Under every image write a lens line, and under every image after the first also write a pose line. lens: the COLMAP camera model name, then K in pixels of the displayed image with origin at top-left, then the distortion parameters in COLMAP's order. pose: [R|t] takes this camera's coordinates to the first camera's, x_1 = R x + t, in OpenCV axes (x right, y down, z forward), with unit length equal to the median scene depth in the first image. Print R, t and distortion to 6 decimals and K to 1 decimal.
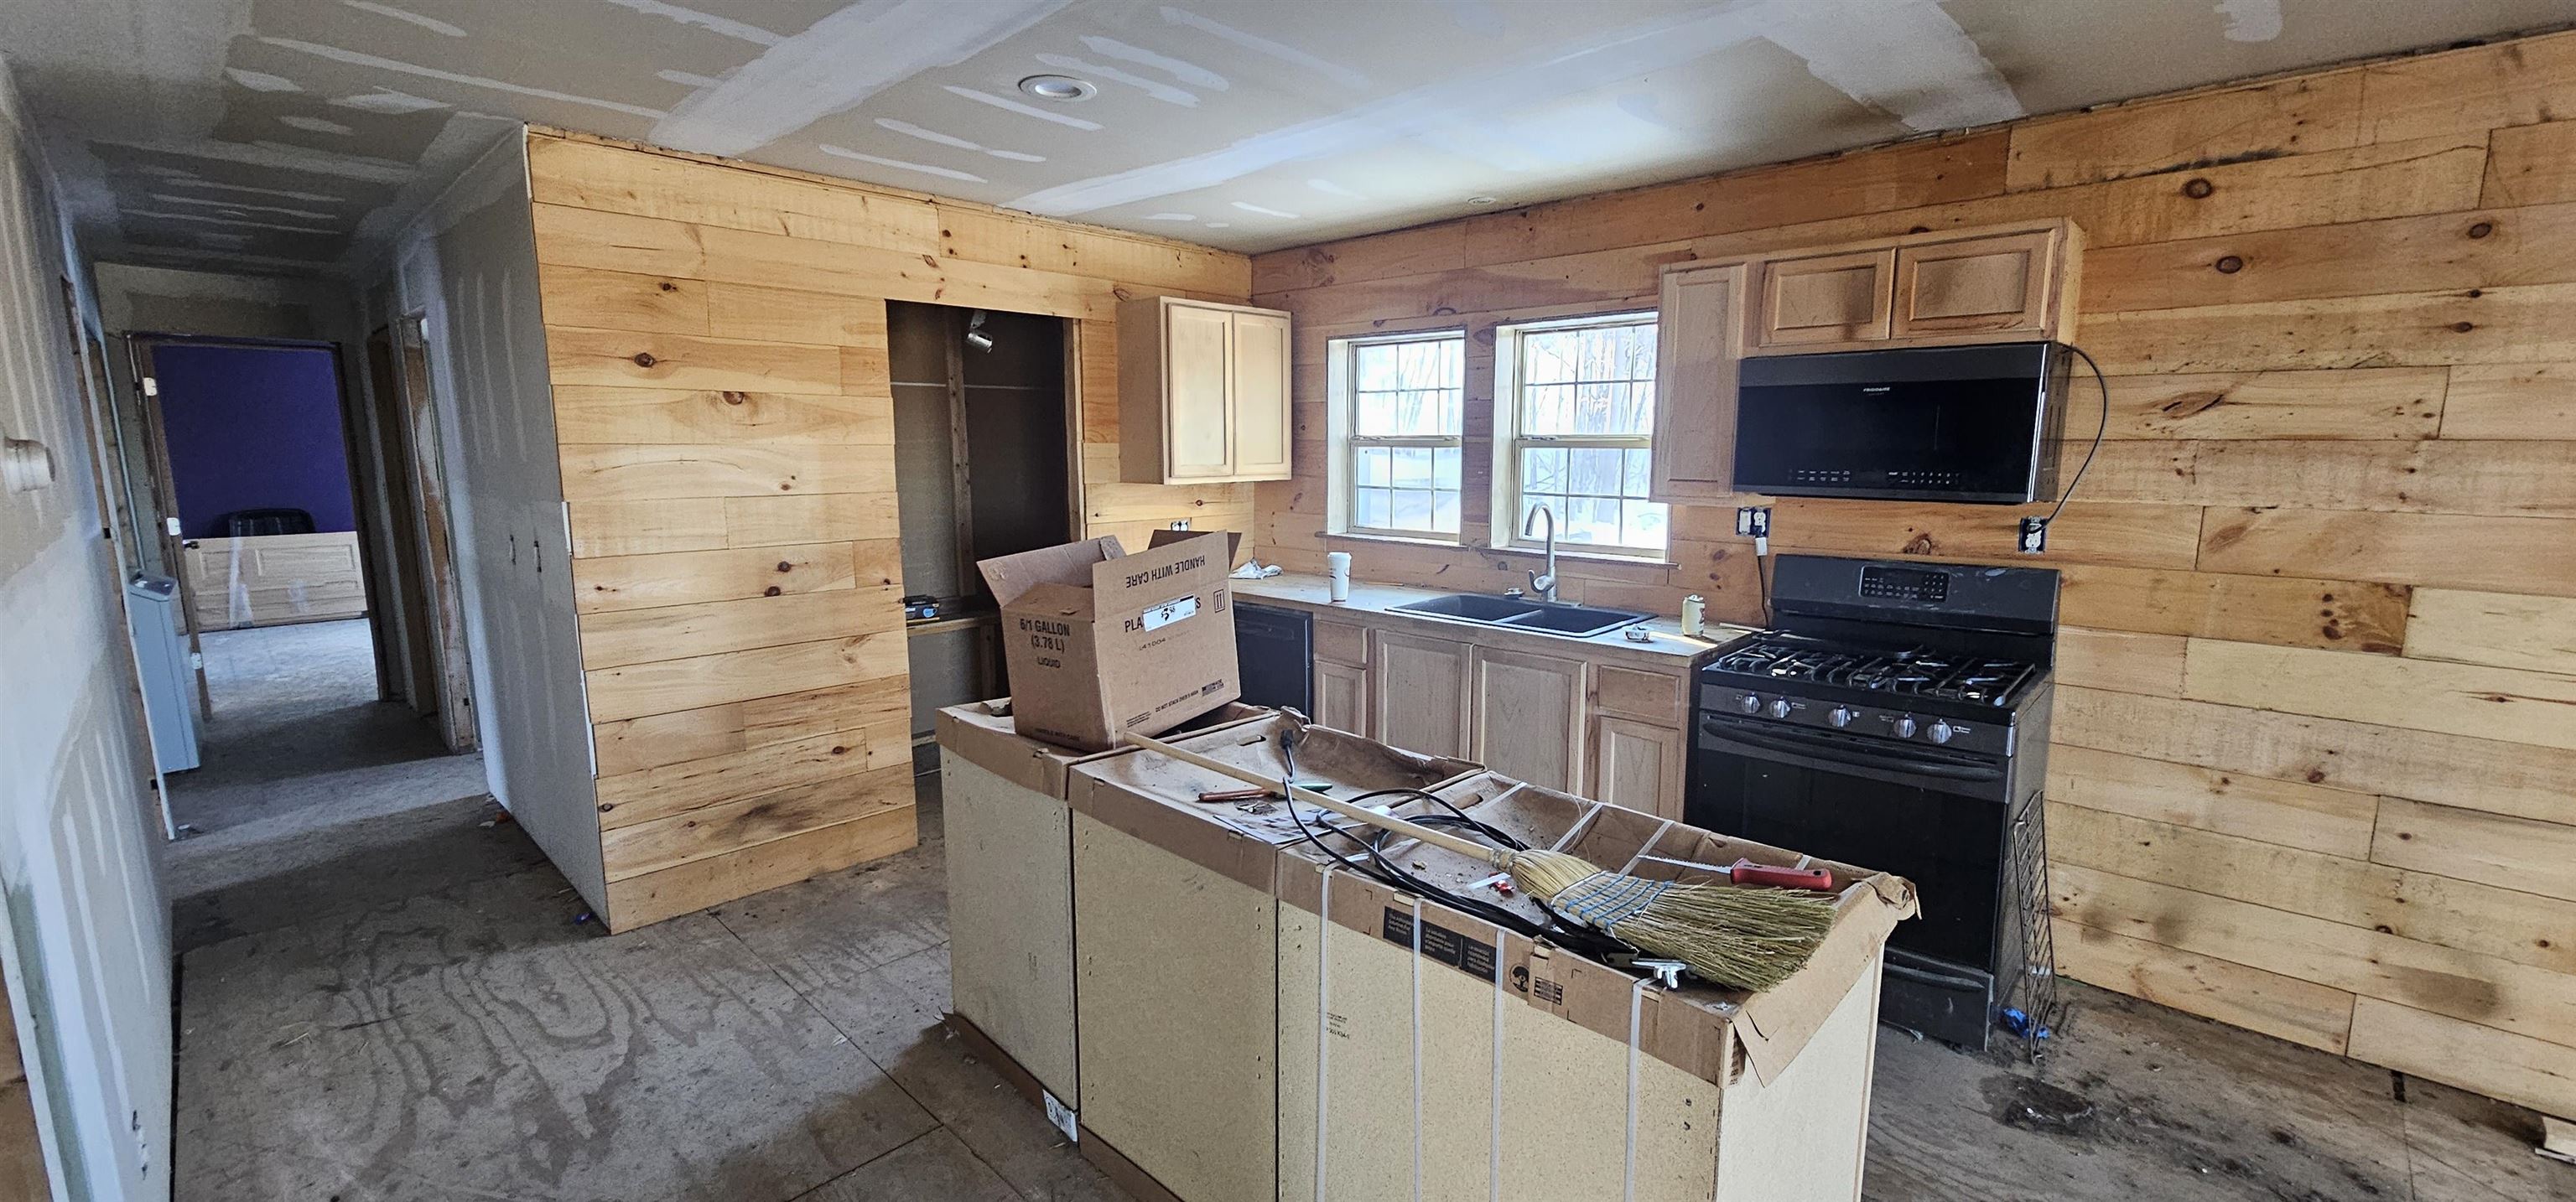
lens RADIAL K [[1042.5, 0, 1297.2], [0, 1042.5, 601.0], [0, 0, 1]] dist [-0.000553, -0.000190]
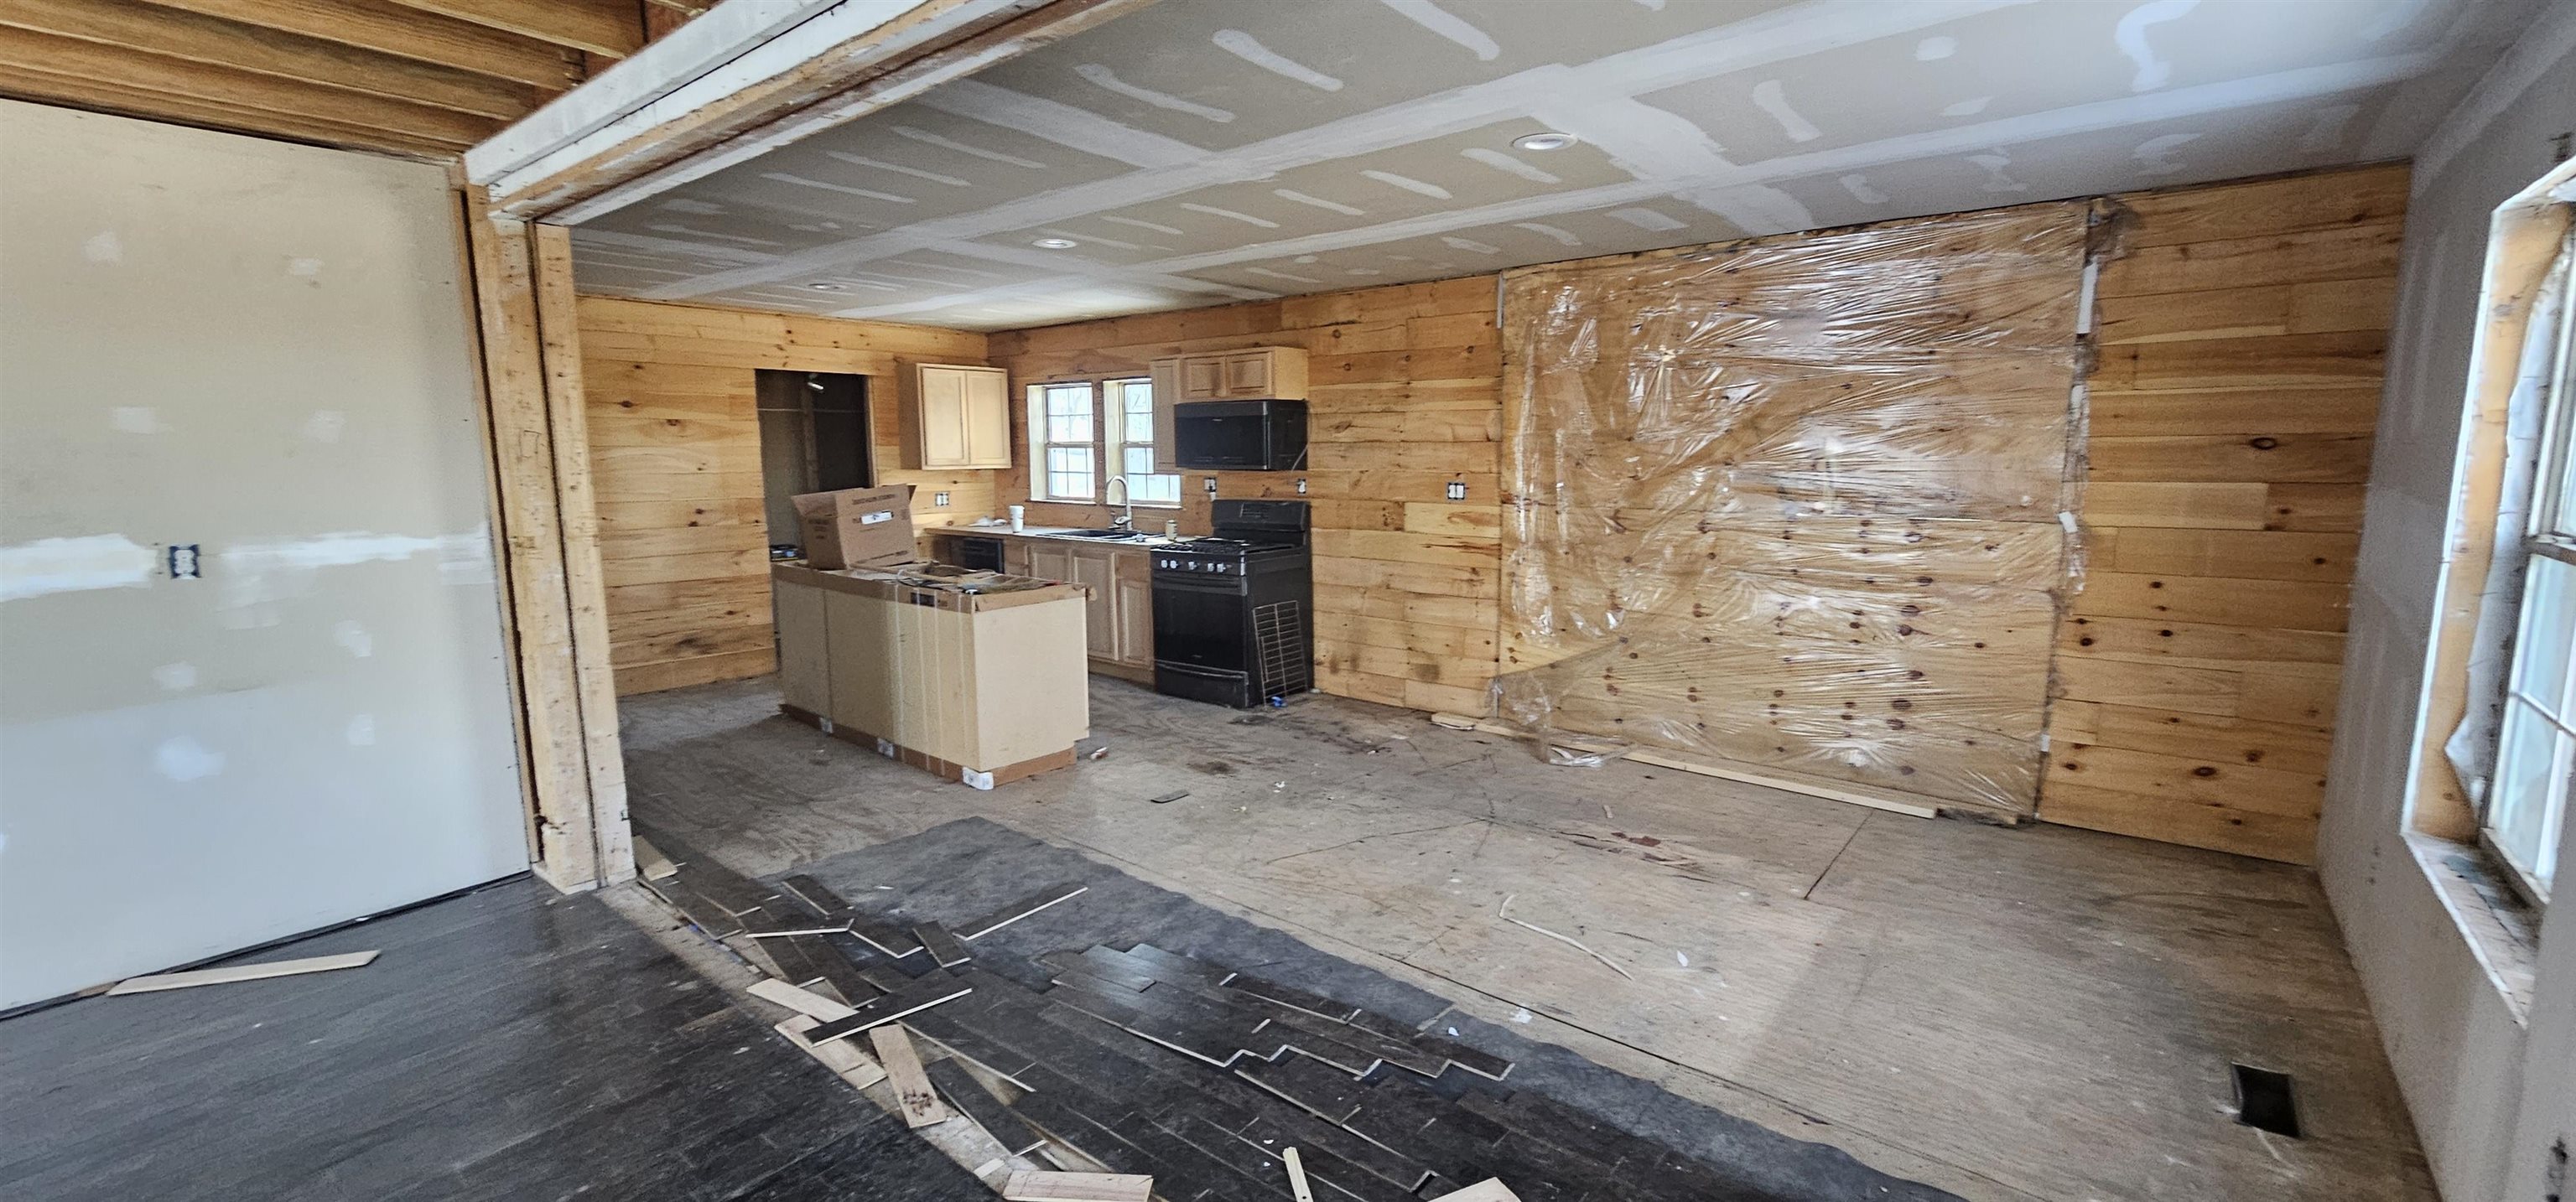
lens RADIAL K [[1042.5, 0, 1294.9], [0, 1042.5, 597.2], [0, 0, 1]] dist [-0.000553, -0.000190]
pose [[0.996958, -0.013606, 0.076743, 0.444725], [0.014509, 0.999832, -0.011227, 0.162427], [-0.076578, 0.012306, 0.996988, -0.982400]]
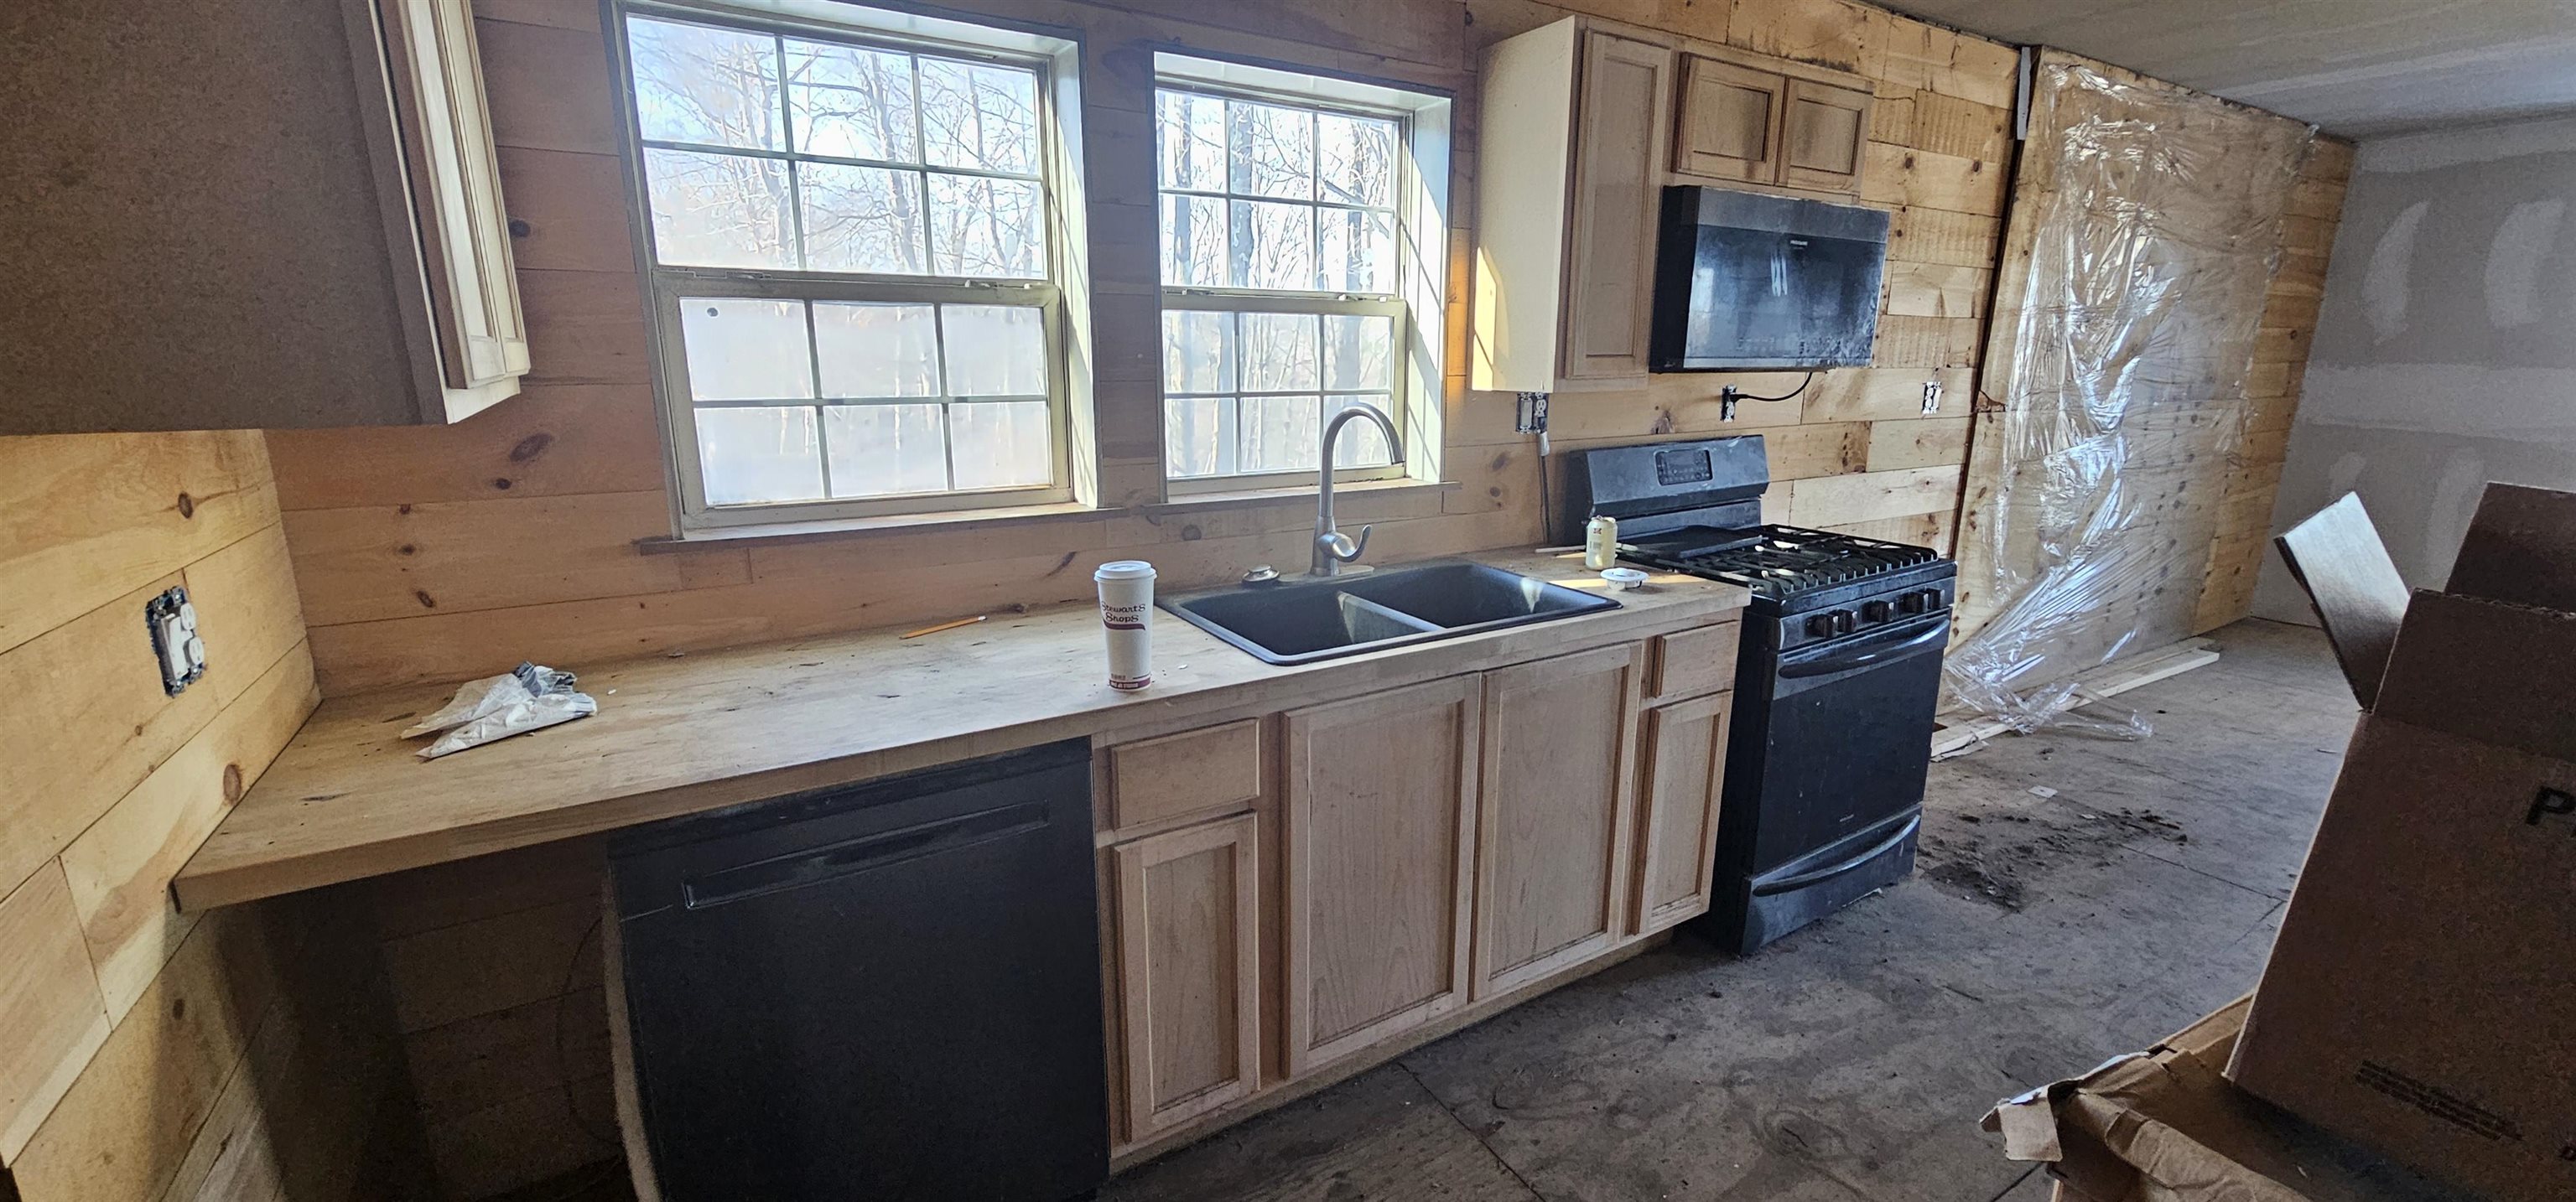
lens RADIAL K [[1042.5, 0, 1296.8], [0, 1042.5, 605.8], [0, 0, 1]] dist [-0.000553, -0.000190]
pose [[0.264668, -0.228321, 0.936921, -0.365672], [0.144724, 0.969968, 0.195491, -0.113822], [-0.953418, 0.083855, 0.289763, 0.957131]]
